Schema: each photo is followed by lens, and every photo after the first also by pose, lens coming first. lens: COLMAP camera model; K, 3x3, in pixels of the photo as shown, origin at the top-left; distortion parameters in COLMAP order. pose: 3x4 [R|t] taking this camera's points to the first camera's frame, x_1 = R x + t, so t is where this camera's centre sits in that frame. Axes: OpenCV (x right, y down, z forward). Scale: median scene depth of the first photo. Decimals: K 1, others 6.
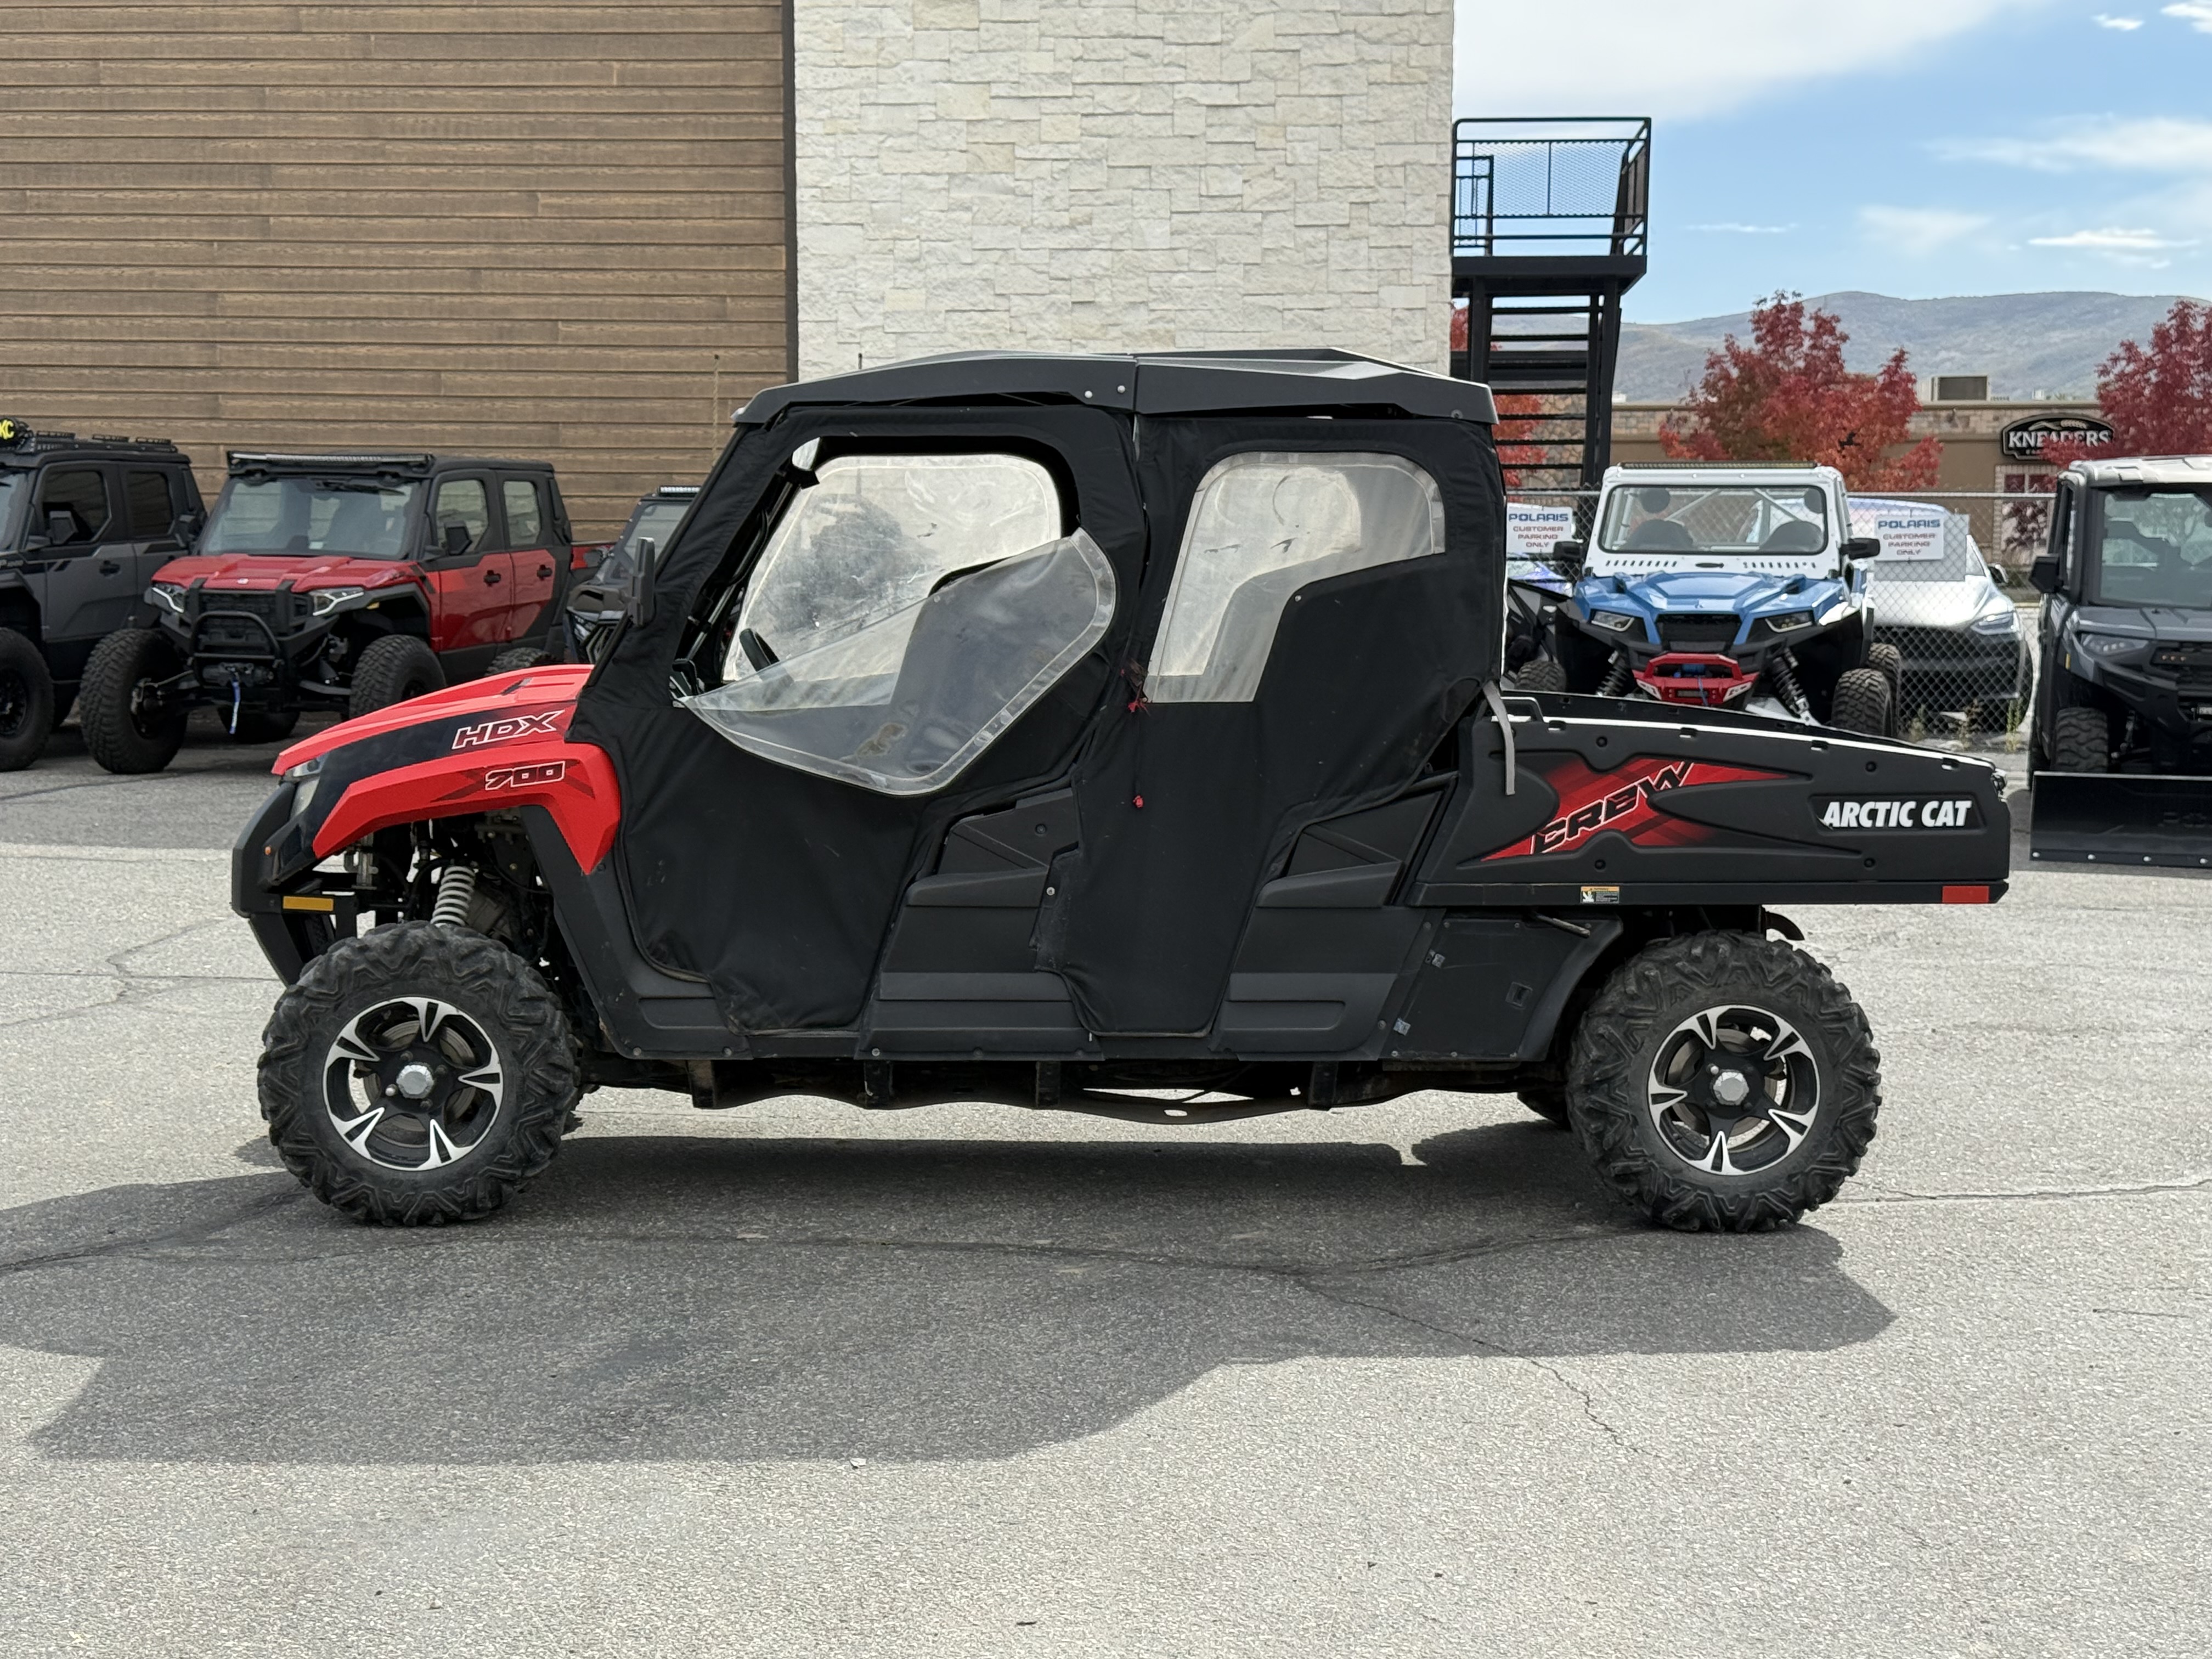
lens RADIAL K [[3175.2, 0, 1106.0], [0, 3175.2, 829.5], [0, 0, 1]] dist [0.139050, -0.117408]
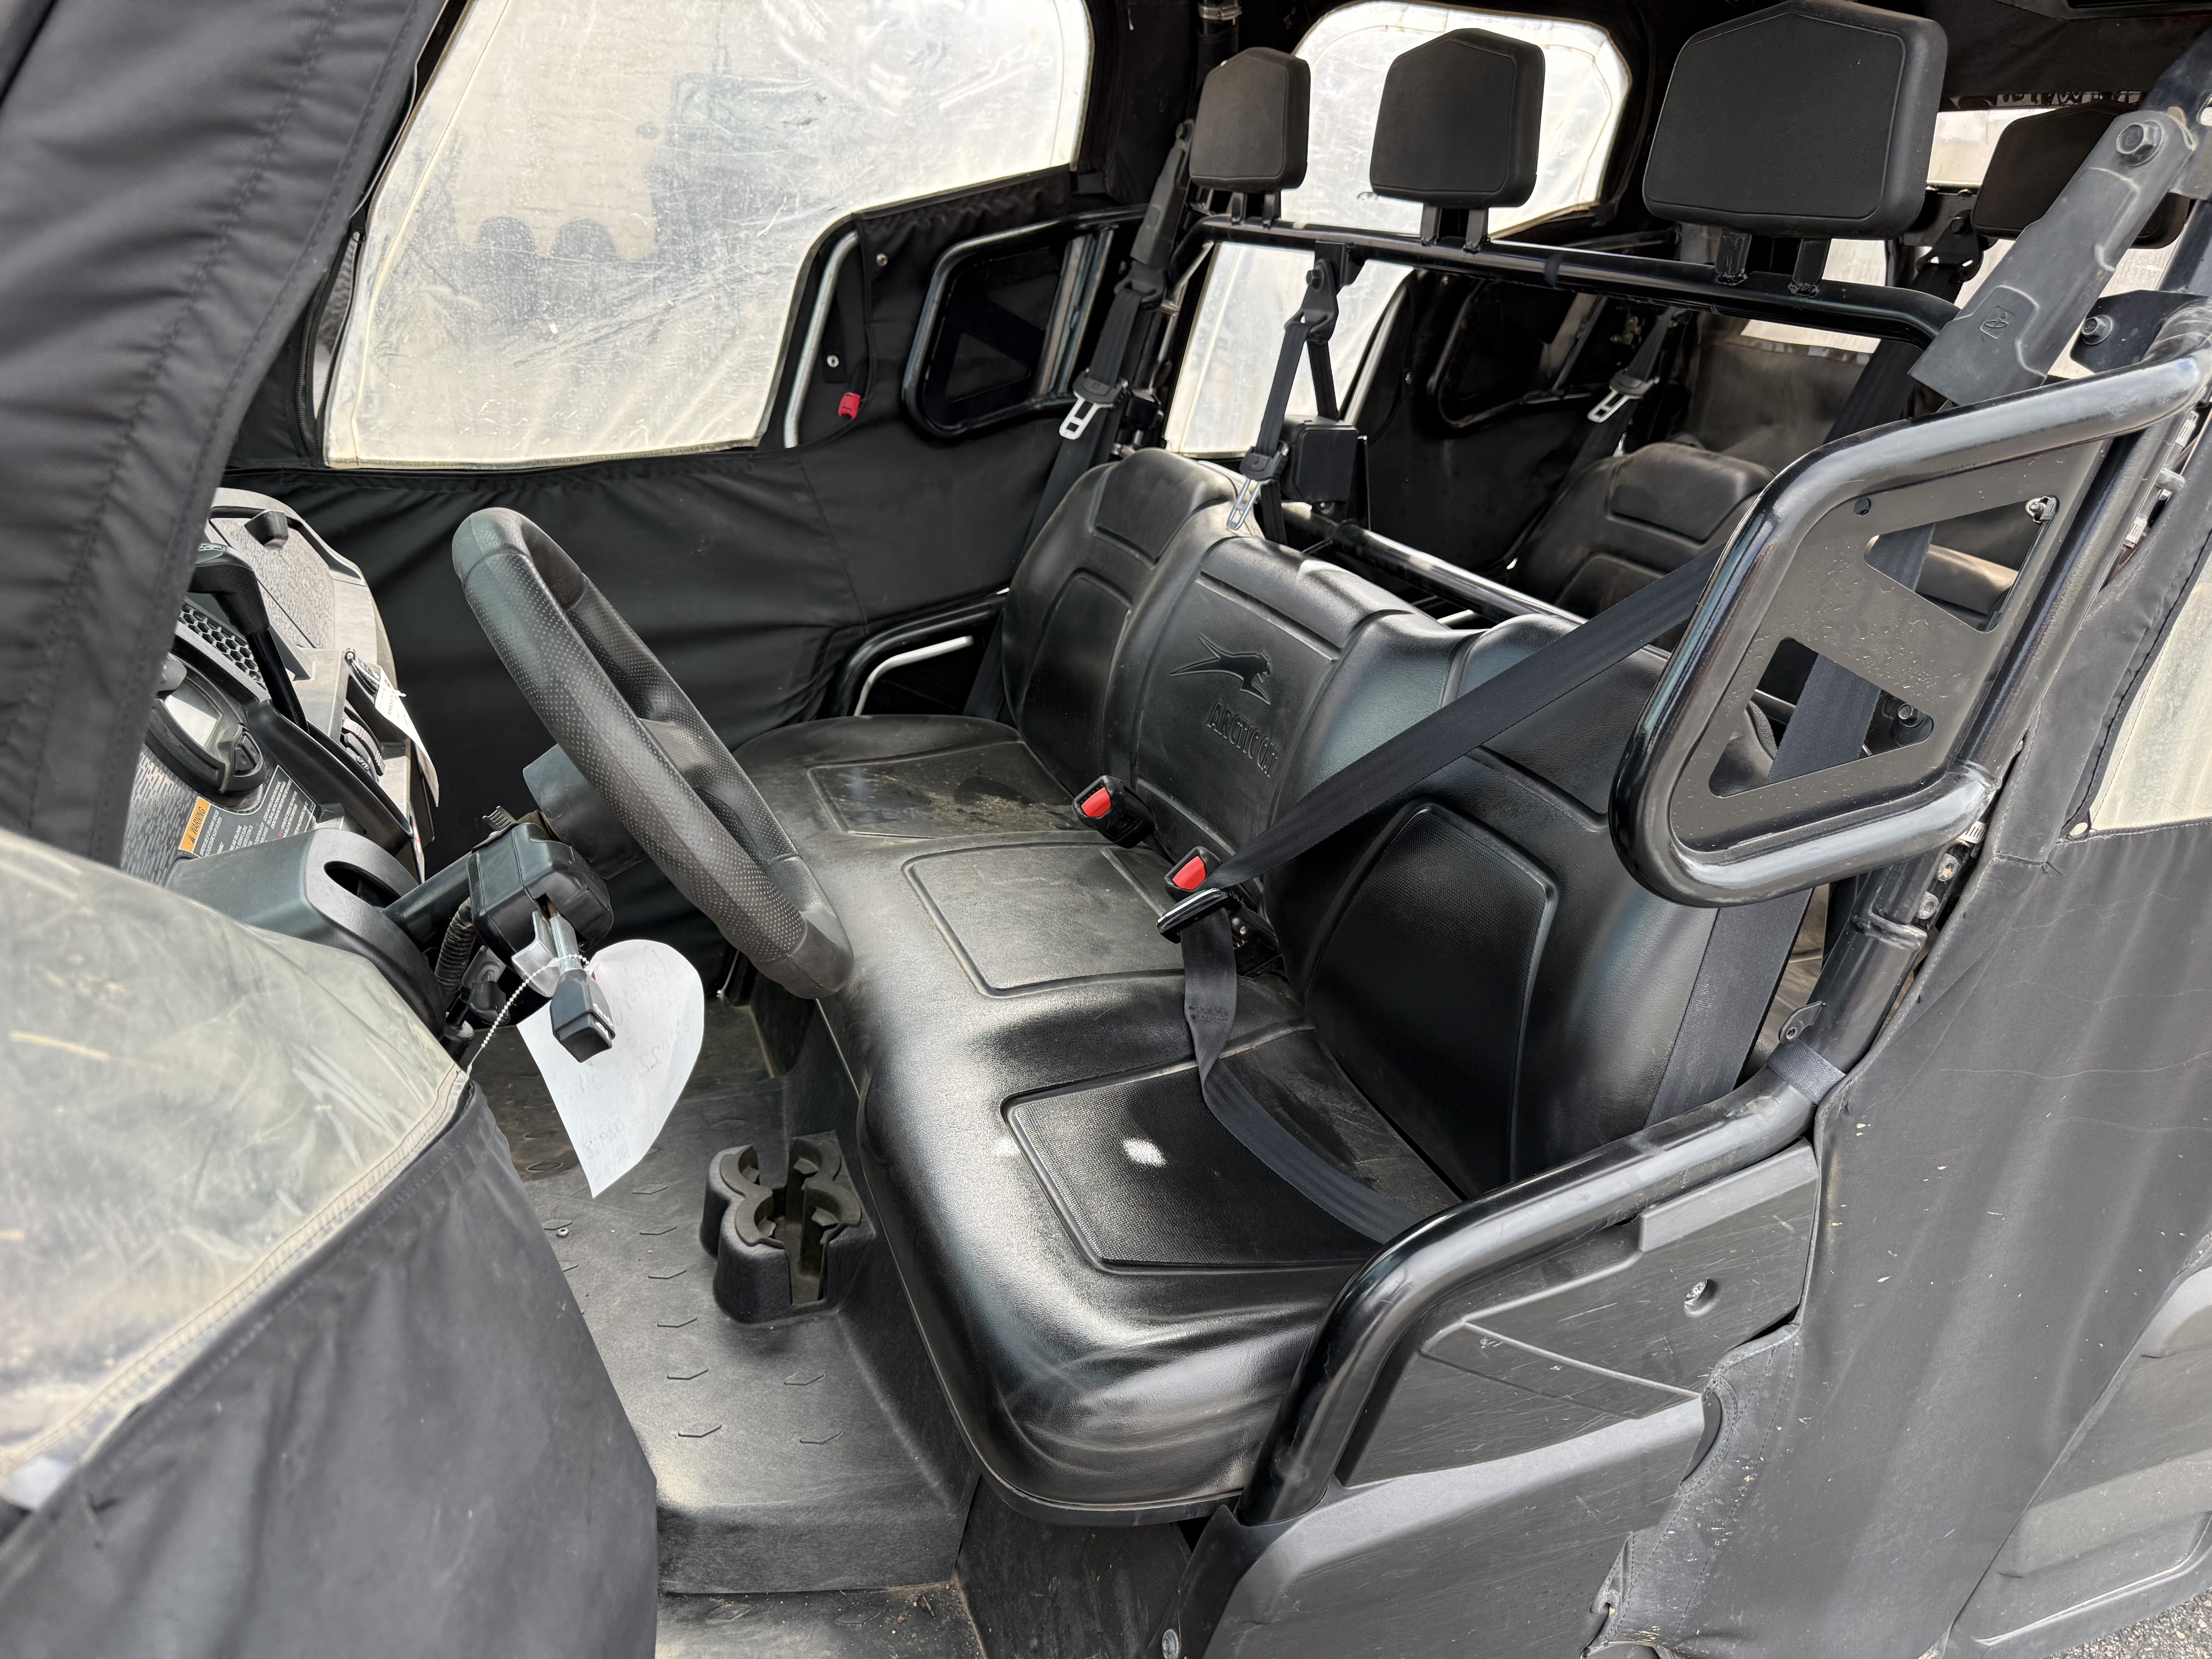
lens RADIAL K [[1585.4, 0, 1114.7], [0, 1585.4, 842.9], [0, 0, 1]] dist [0.006238, -0.038431]
pose [[0.942171, -0.075134, 0.326602, -0.109720], [-0.032202, 0.949739, 0.311382, -0.078302], [-0.333582, -0.303892, 0.892397, 0.882596]]
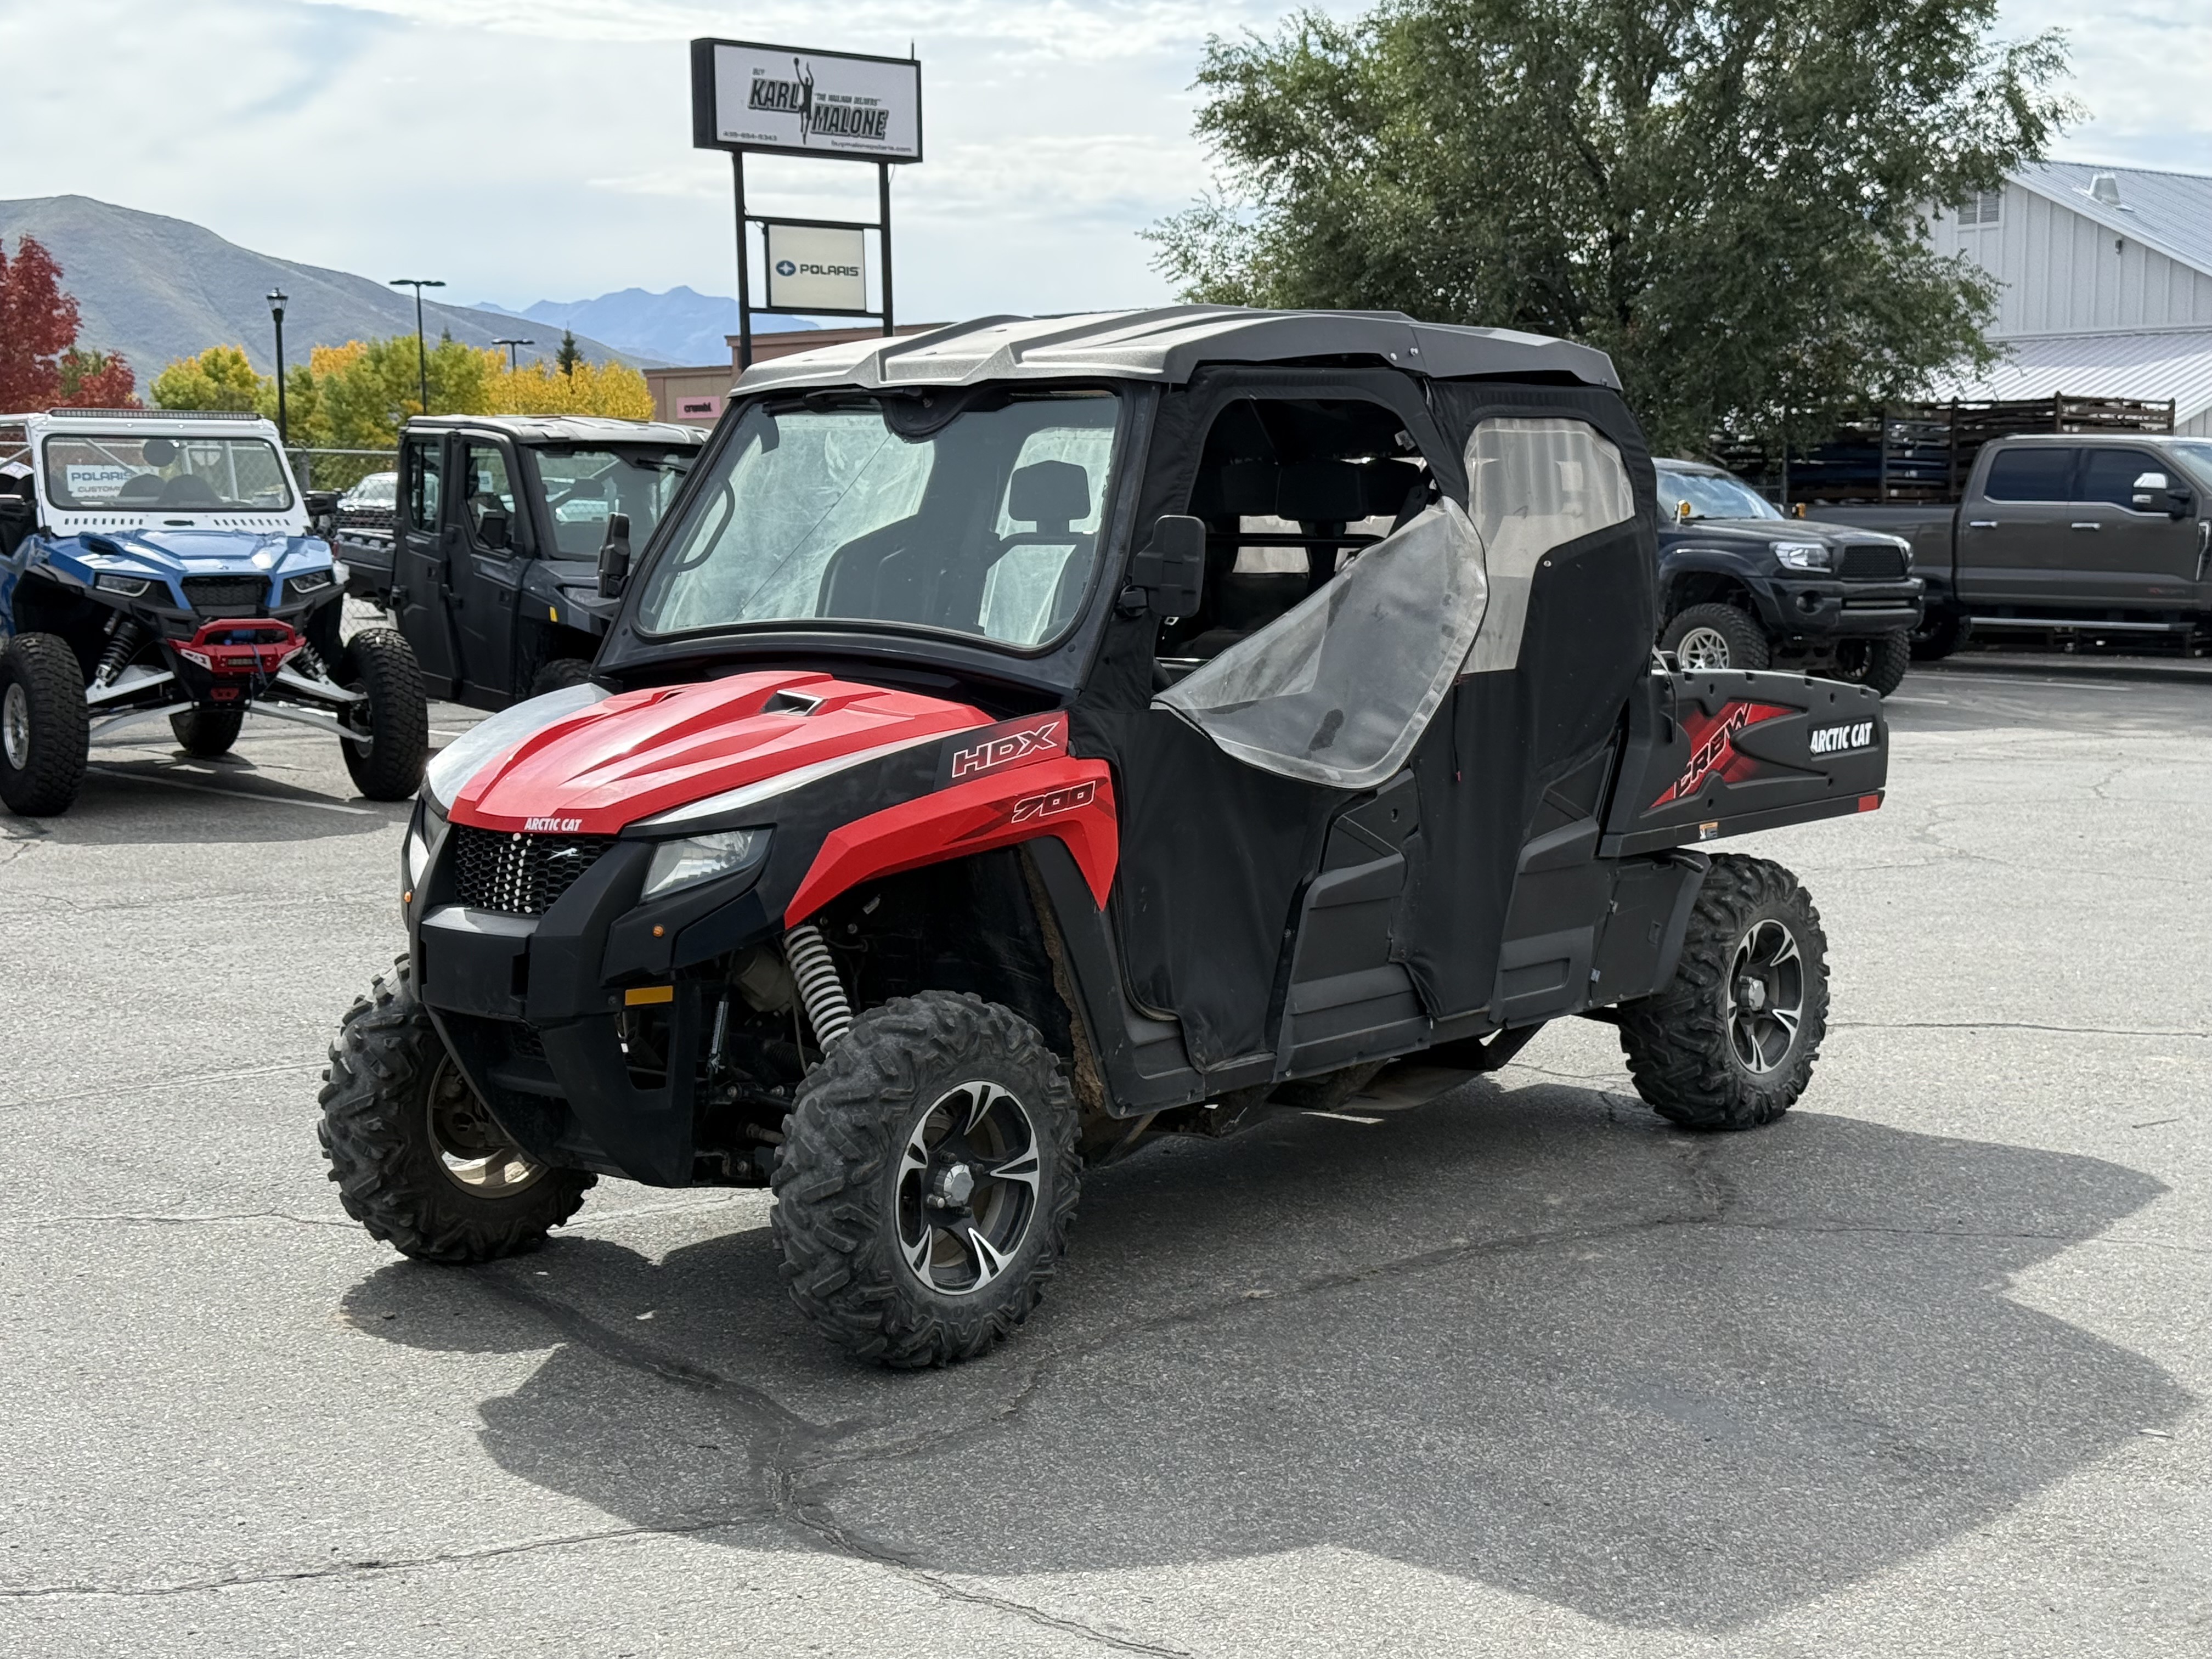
lens RADIAL K [[3175.2, 0, 1106.0], [0, 3175.2, 829.5], [0, 0, 1]] dist [0.139050, -0.117408]
pose [[0.685088, -0.088484, 0.723066, -0.751114], [0.076220, 0.995854, 0.049649, -0.048312], [-0.724461, 0.021098, 0.688992, 0.397189]]
